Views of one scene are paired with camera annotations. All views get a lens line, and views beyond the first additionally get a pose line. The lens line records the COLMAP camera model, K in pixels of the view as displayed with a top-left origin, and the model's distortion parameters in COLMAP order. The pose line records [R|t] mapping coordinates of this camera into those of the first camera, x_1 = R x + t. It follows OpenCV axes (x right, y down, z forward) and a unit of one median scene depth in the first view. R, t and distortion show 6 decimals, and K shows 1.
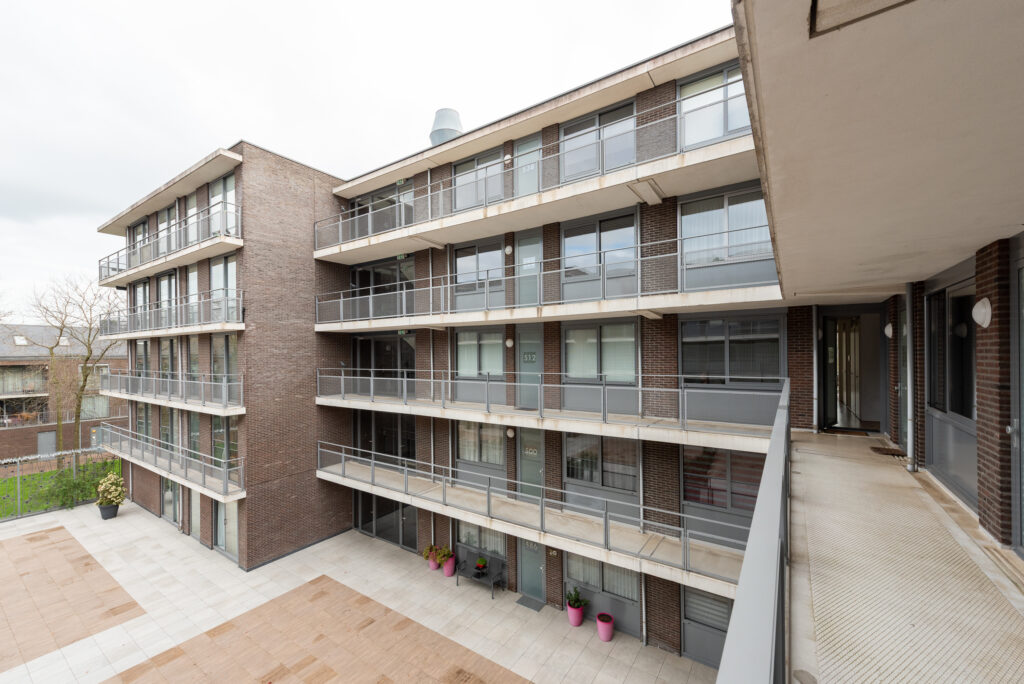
lens RADIAL K [[419.2, 0, 514.3], [0, 419.2, 355.2], [0, 0, 1]] dist [0.000663, 0.000041]
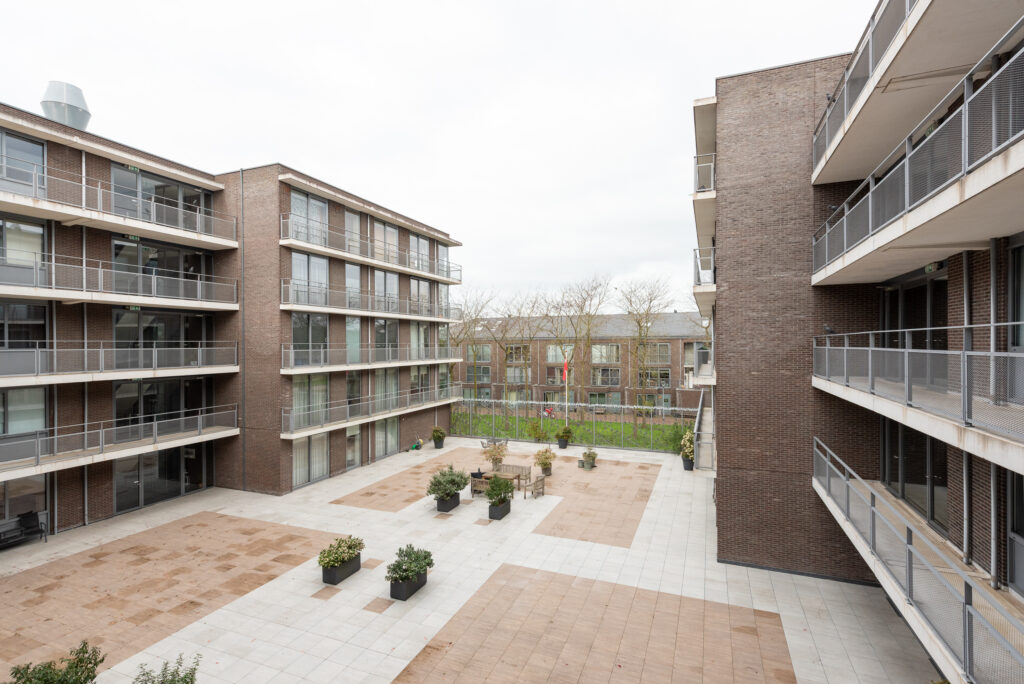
lens RADIAL K [[456.2, 0, 514.0], [0, 456.2, 349.1], [0, 0, 1]] dist [-0.001460, -0.000458]
pose [[0.200541, 0.018136, -0.979518, 0.214596], [0.000186, 0.999828, 0.018550, 0.042147], [0.979685, -0.003902, 0.200503, 0.365405]]
